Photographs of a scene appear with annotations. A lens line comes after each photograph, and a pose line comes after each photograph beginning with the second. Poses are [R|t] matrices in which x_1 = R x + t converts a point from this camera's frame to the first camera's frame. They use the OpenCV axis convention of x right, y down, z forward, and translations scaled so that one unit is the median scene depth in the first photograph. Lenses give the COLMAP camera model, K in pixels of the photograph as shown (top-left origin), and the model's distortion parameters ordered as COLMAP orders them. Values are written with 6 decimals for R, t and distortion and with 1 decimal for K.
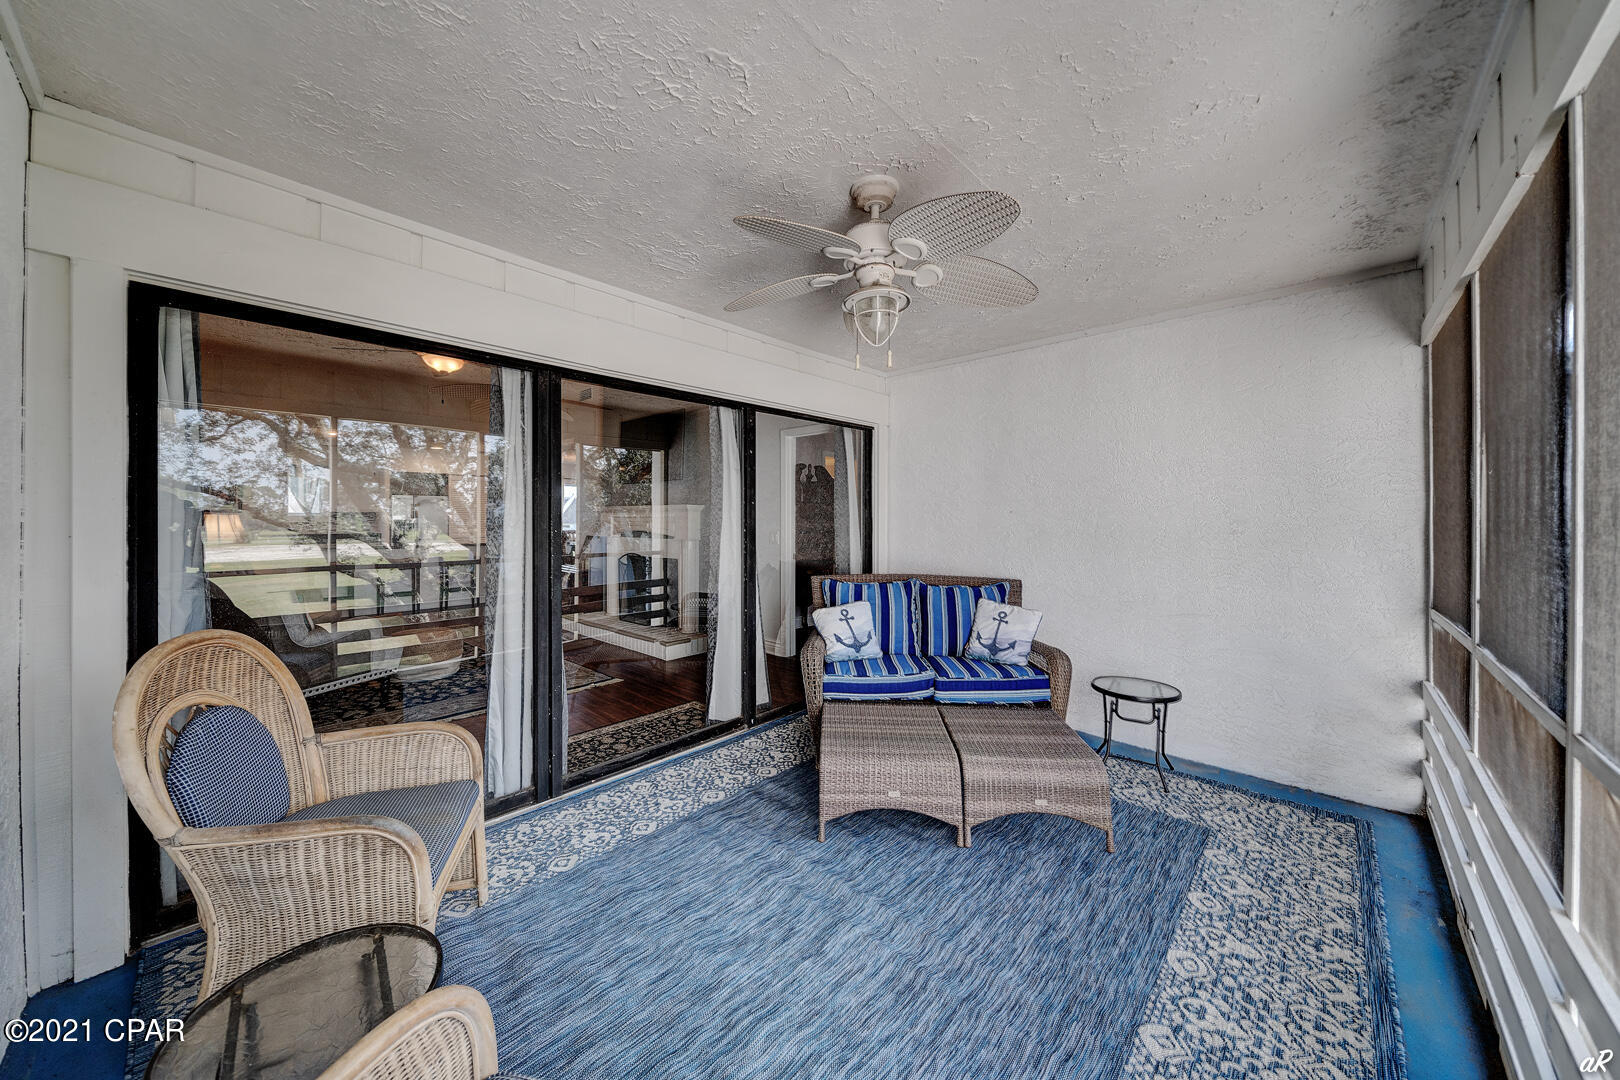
lens RADIAL K [[552.2, 0, 808.7], [0, 552.2, 517.8], [0, 0, 1]] dist [-0.001785, -0.000113]
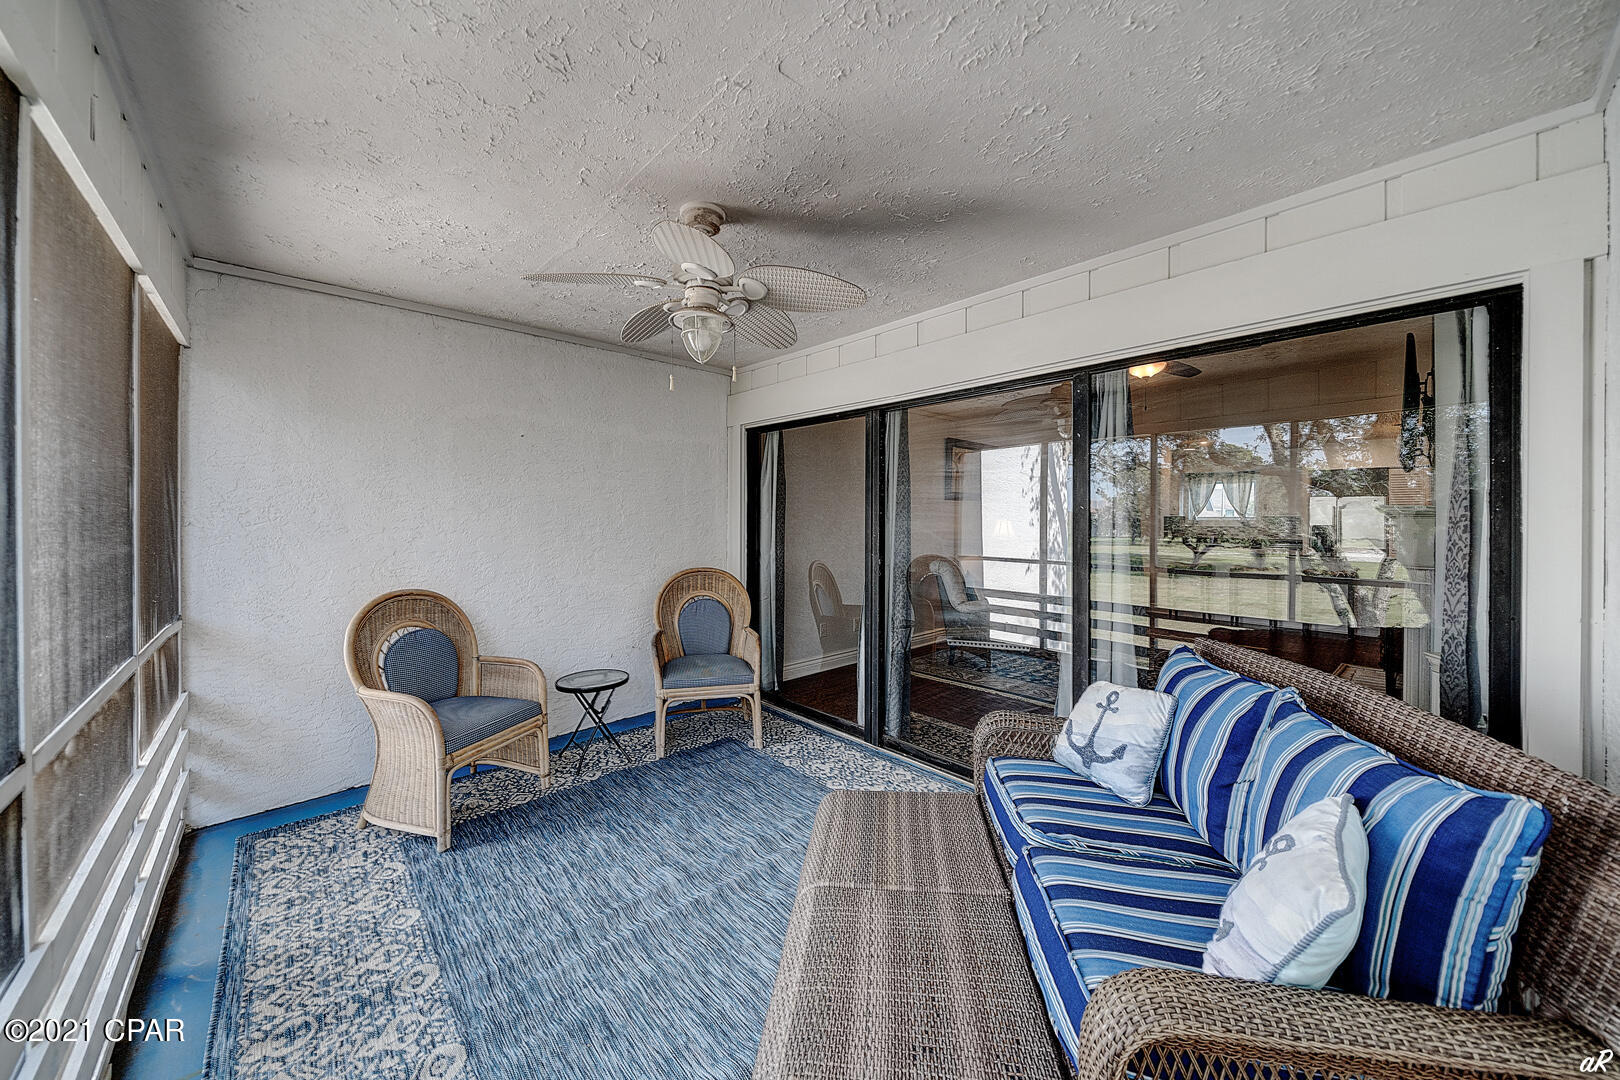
lens RADIAL K [[564.2, 0, 802.5], [0, 564.2, 545.0], [0, 0, 1]] dist [-0.001431, -0.000095]
pose [[-0.068427, 0.047866, -0.996507, 1.037938], [-0.001347, 0.998843, 0.048071, -0.028781], [0.997655, 0.004631, -0.068284, 1.134568]]
